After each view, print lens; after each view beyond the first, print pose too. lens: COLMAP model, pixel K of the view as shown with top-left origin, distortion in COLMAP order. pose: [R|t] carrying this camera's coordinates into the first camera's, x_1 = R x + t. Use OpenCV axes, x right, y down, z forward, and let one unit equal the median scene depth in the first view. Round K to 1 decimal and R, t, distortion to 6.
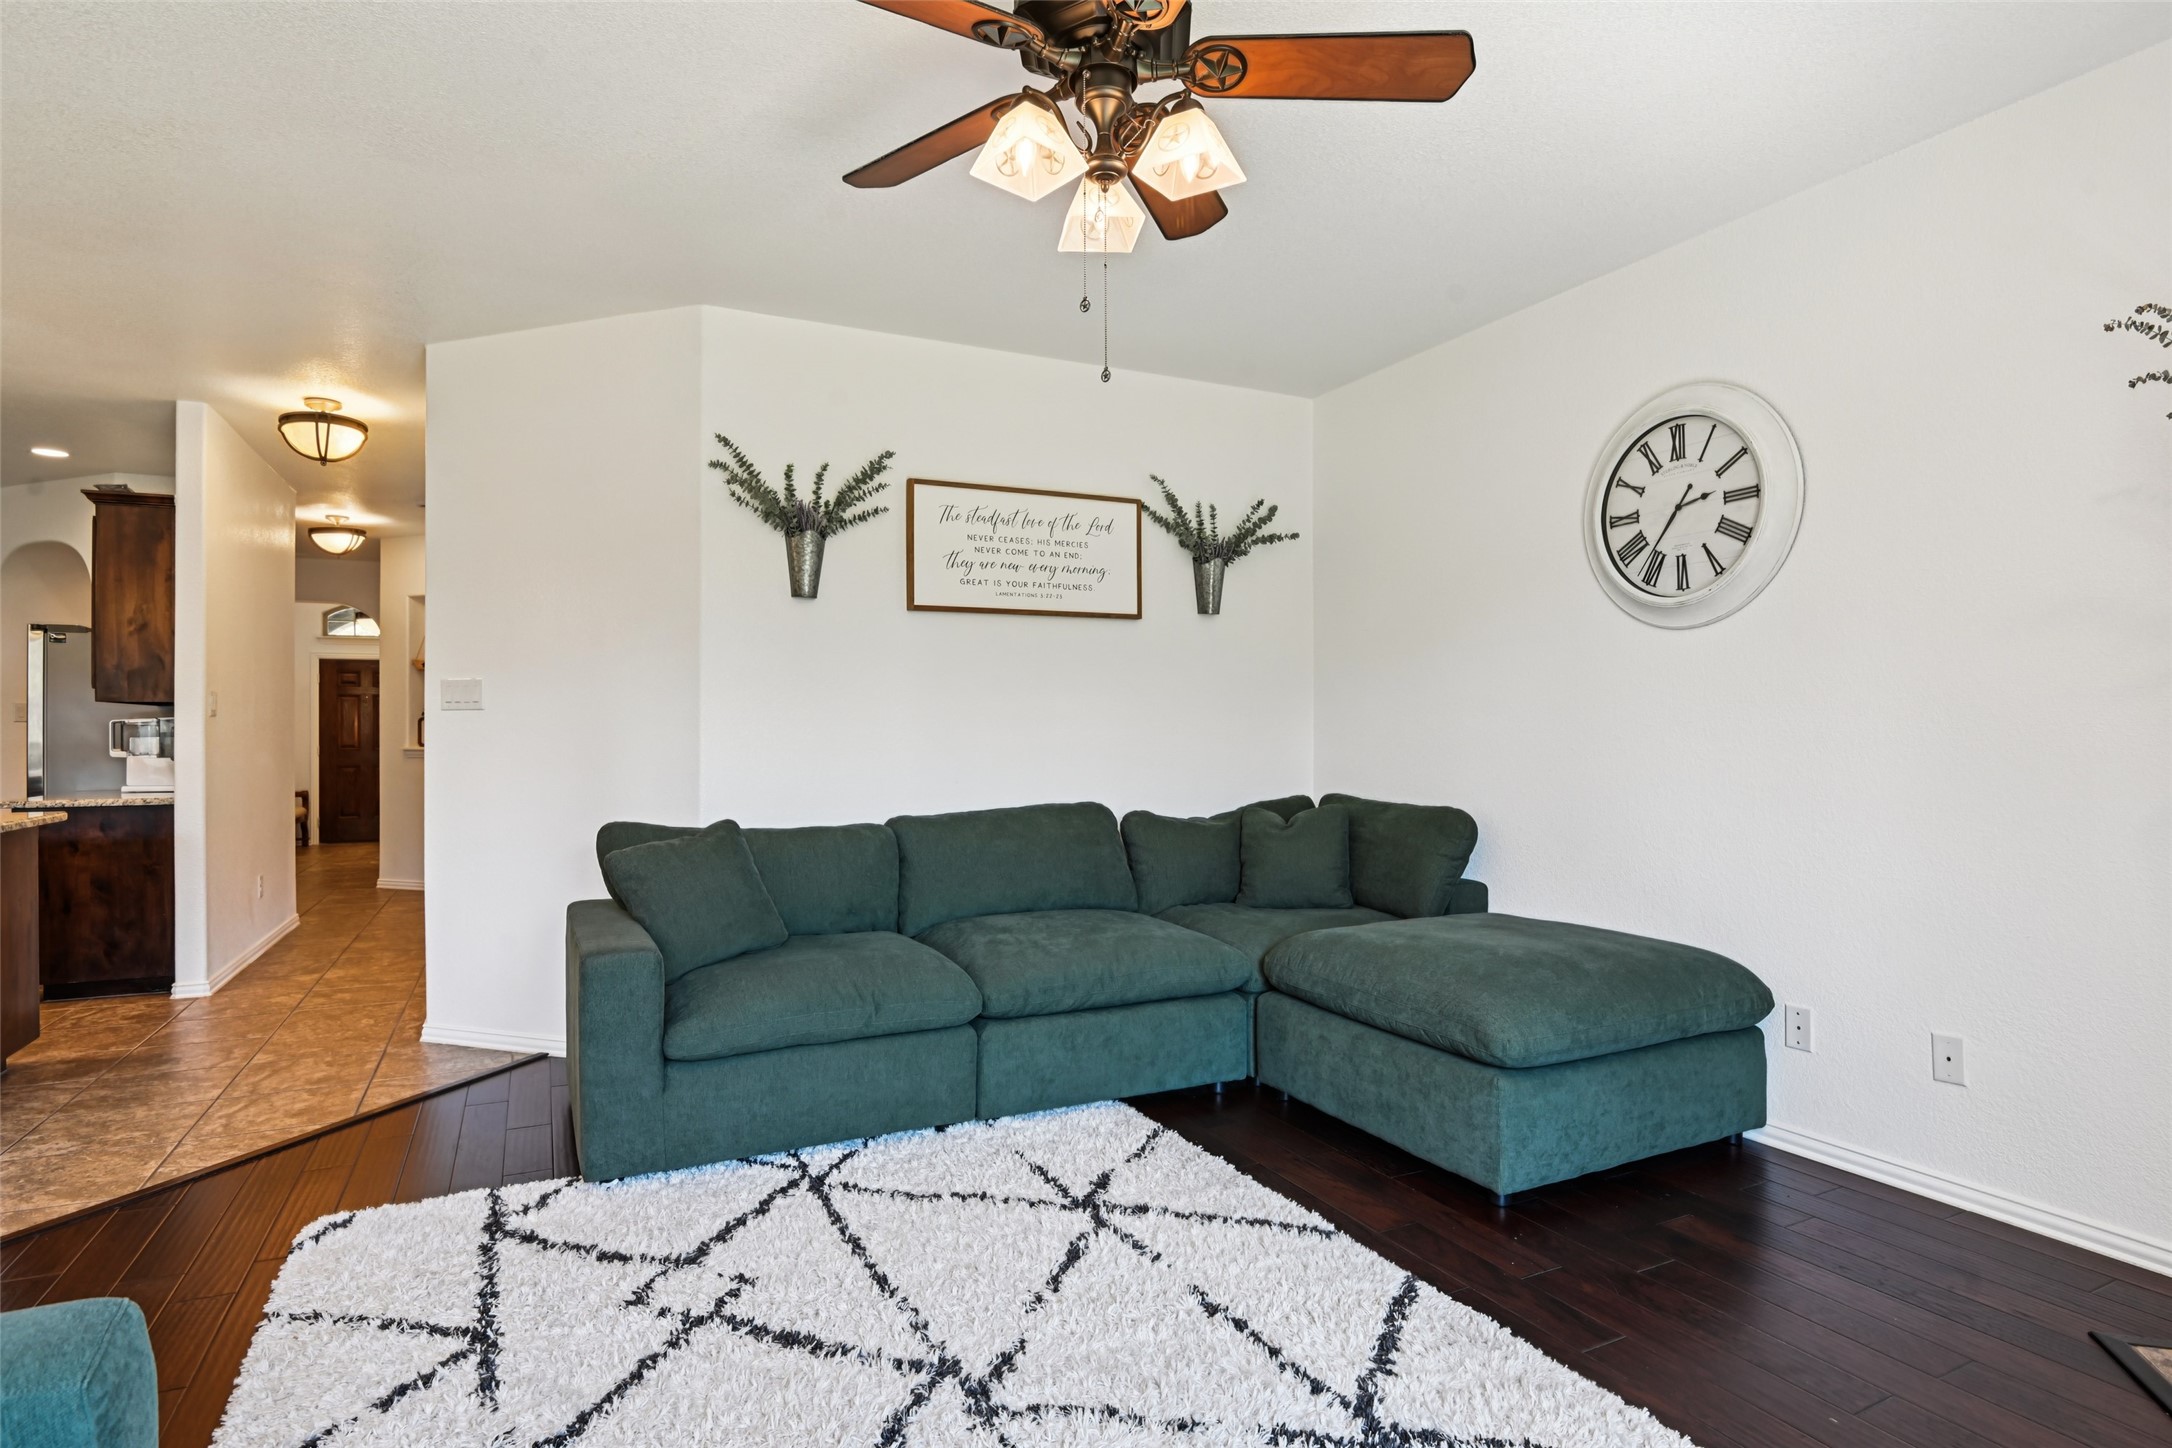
lens RADIAL K [[1129.8, 0, 1086.0], [0, 1129.8, 724.0], [0, 0, 1]] dist [-0.021589, -0.000817]
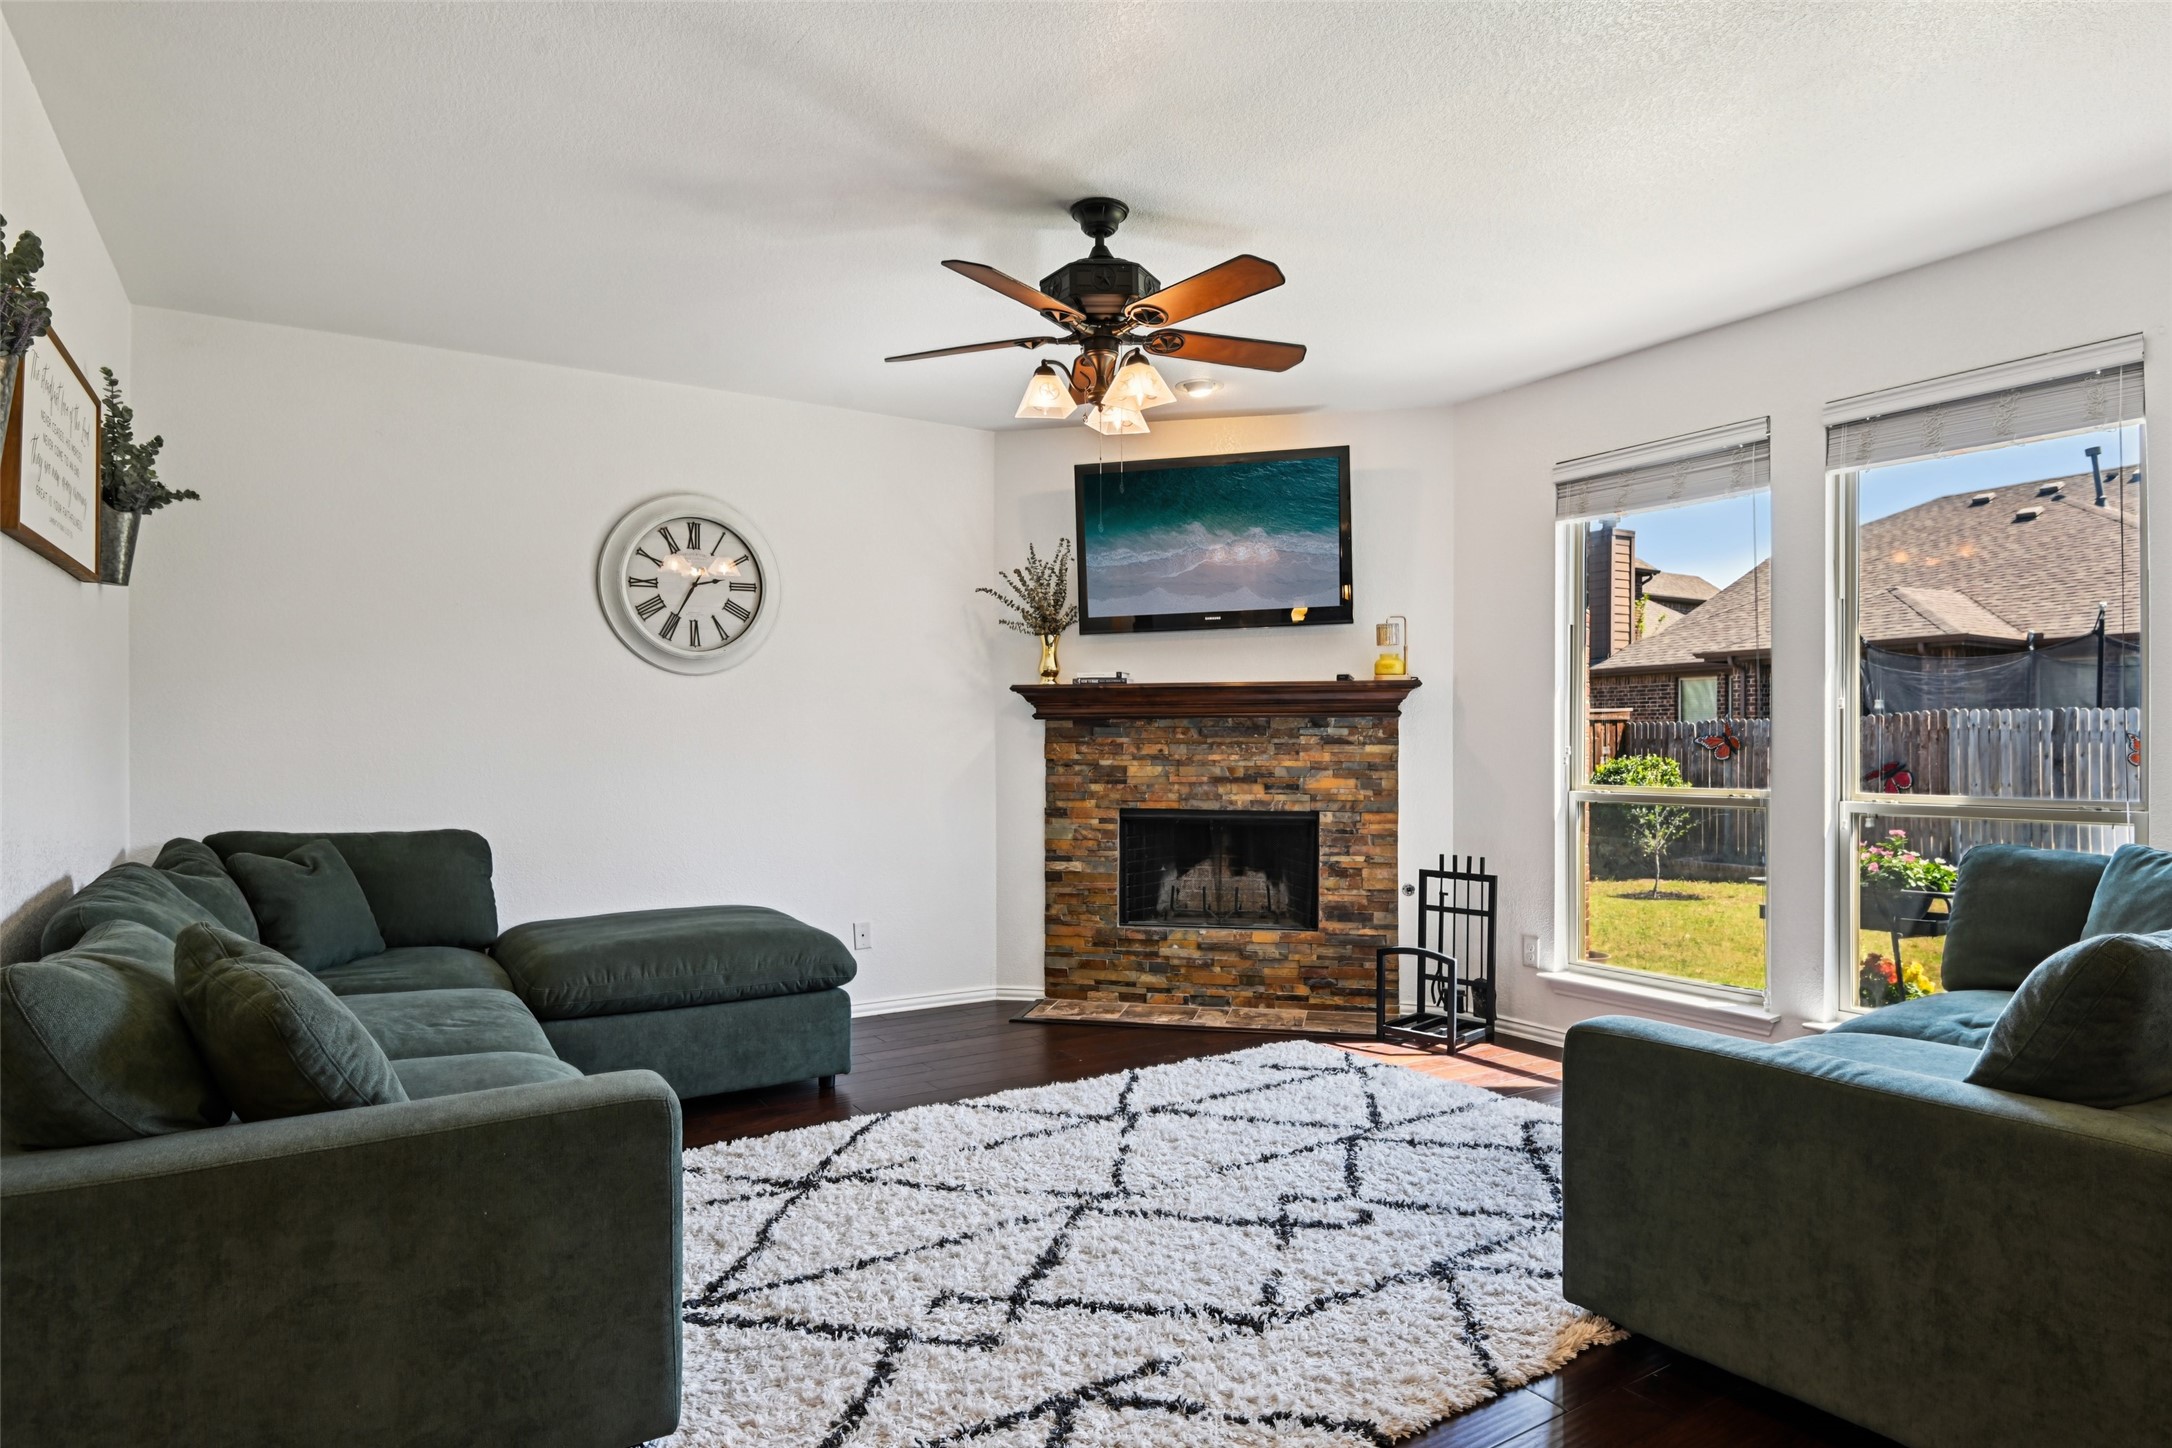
lens RADIAL K [[1213.5, 0, 1101.1], [0, 1213.5, 745.6], [0, 0, 1]] dist [-0.000180, -0.020031]
pose [[-0.112375, 0.005879, 0.993648, -0.920810], [-0.000396, 0.999982, -0.005962, 0.007337], [-0.993666, -0.001064, -0.112371, 0.649432]]
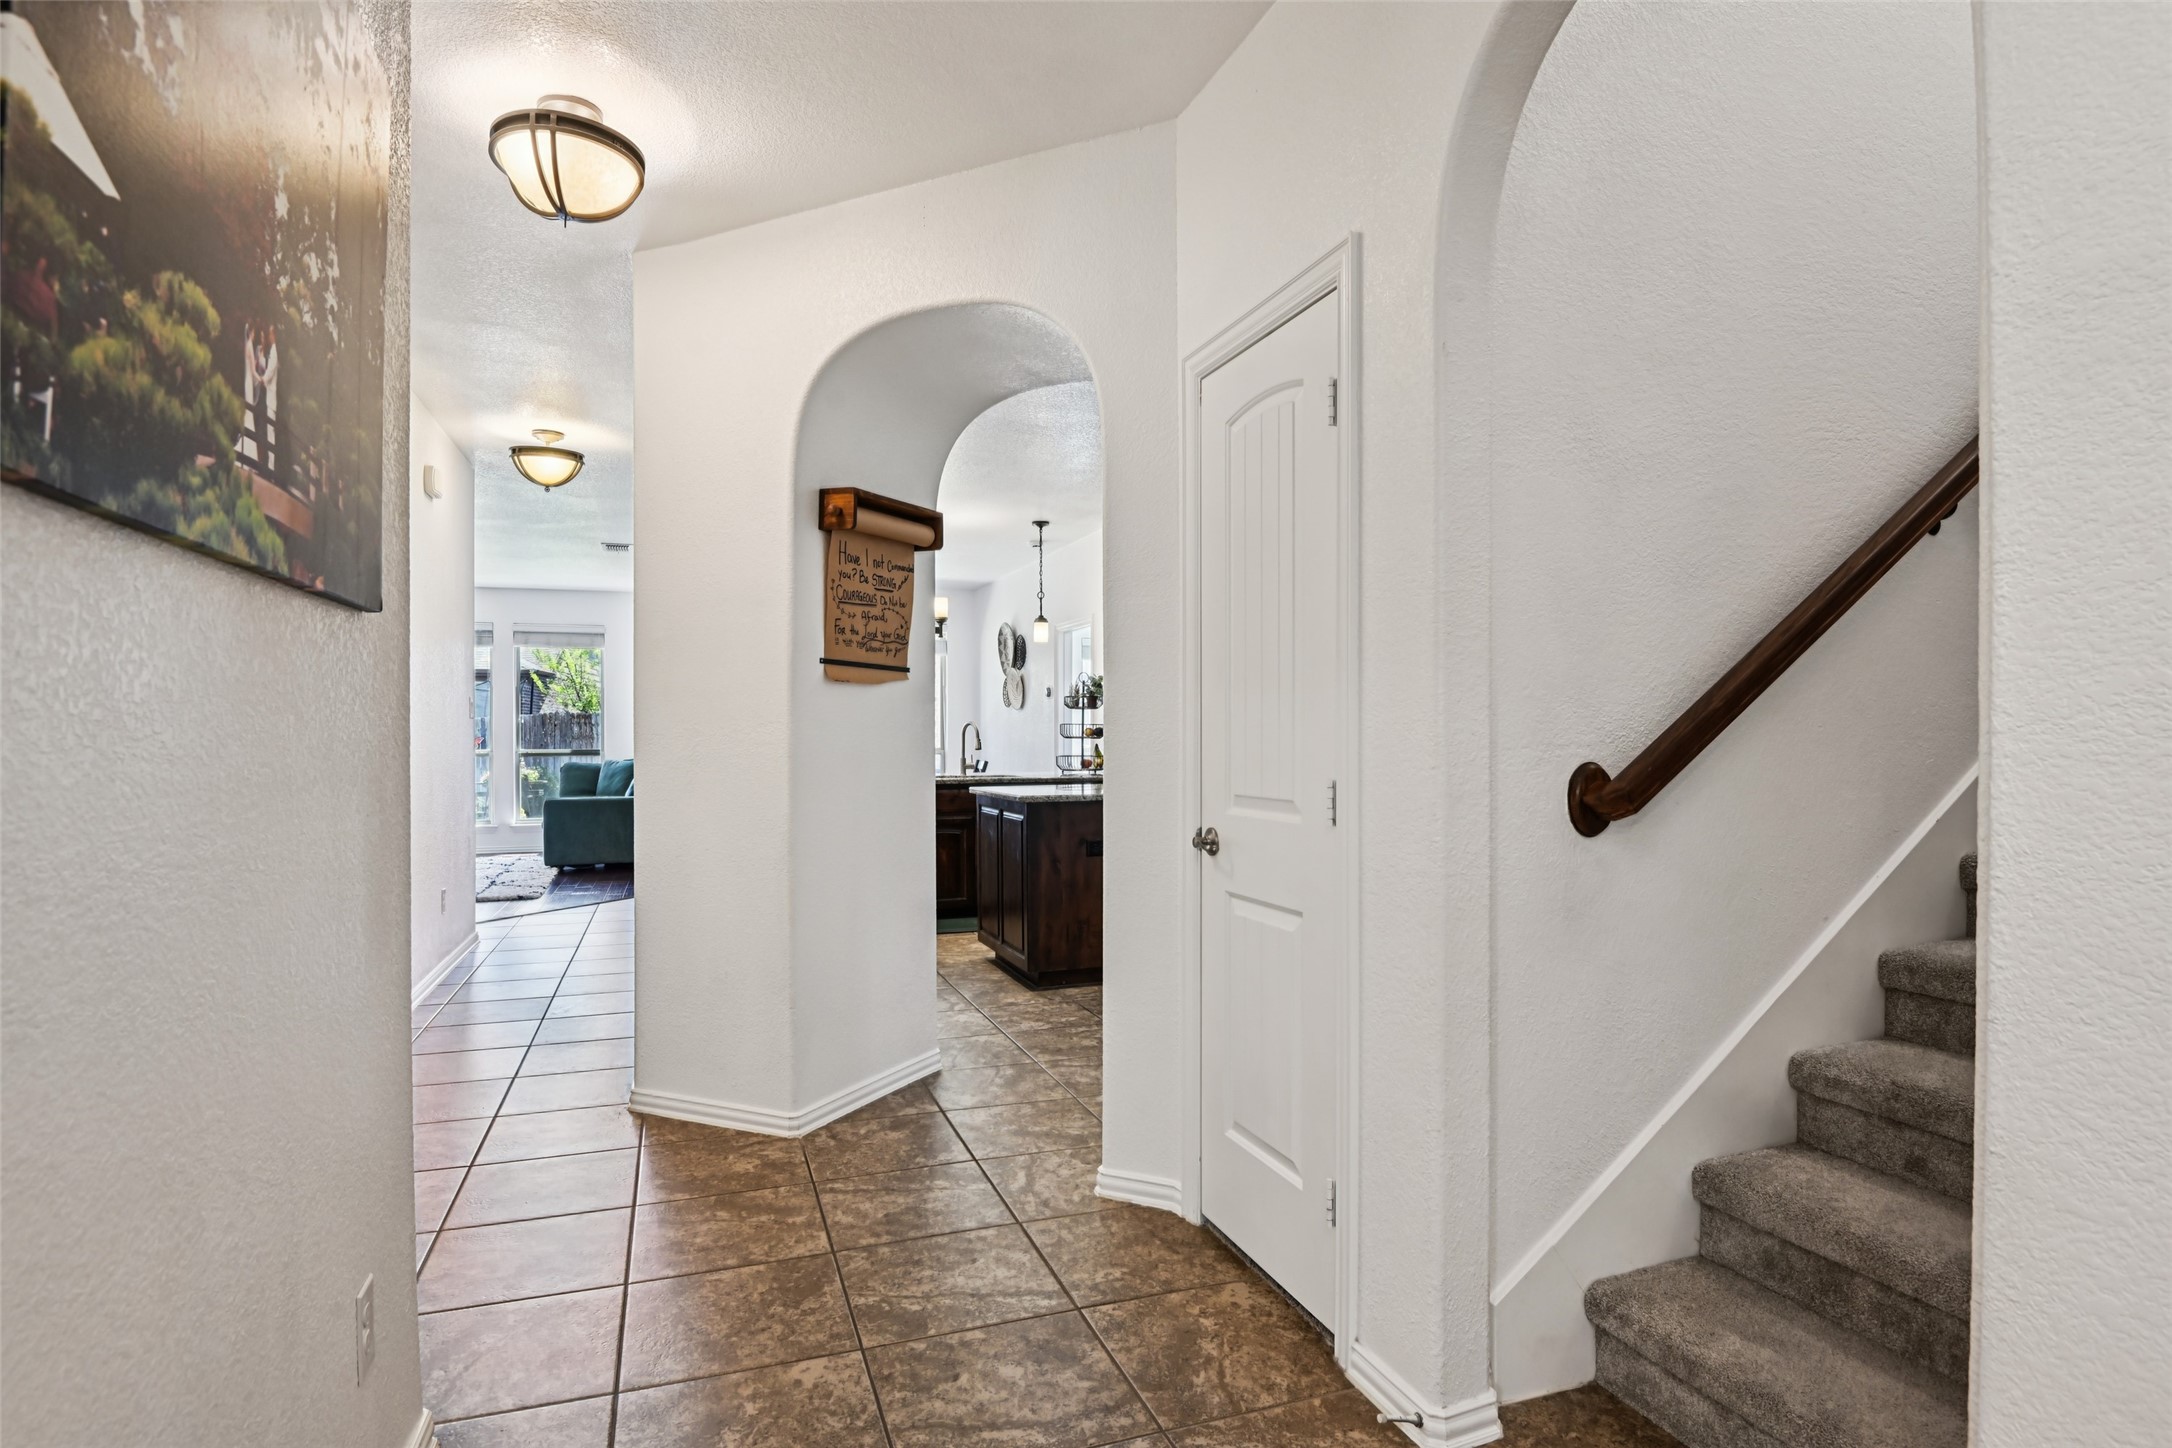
lens RADIAL K [[1160.2, 0, 1096.8], [0, 1160.2, 745.3], [0, 0, 1]] dist [-0.009925, -0.011105]
pose [[-0.994188, 0.007877, 0.107370, -1.885678], [0.008544, 0.999947, 0.005749, 0.026348], [-0.107319, 0.006633, -0.994202, 2.941055]]
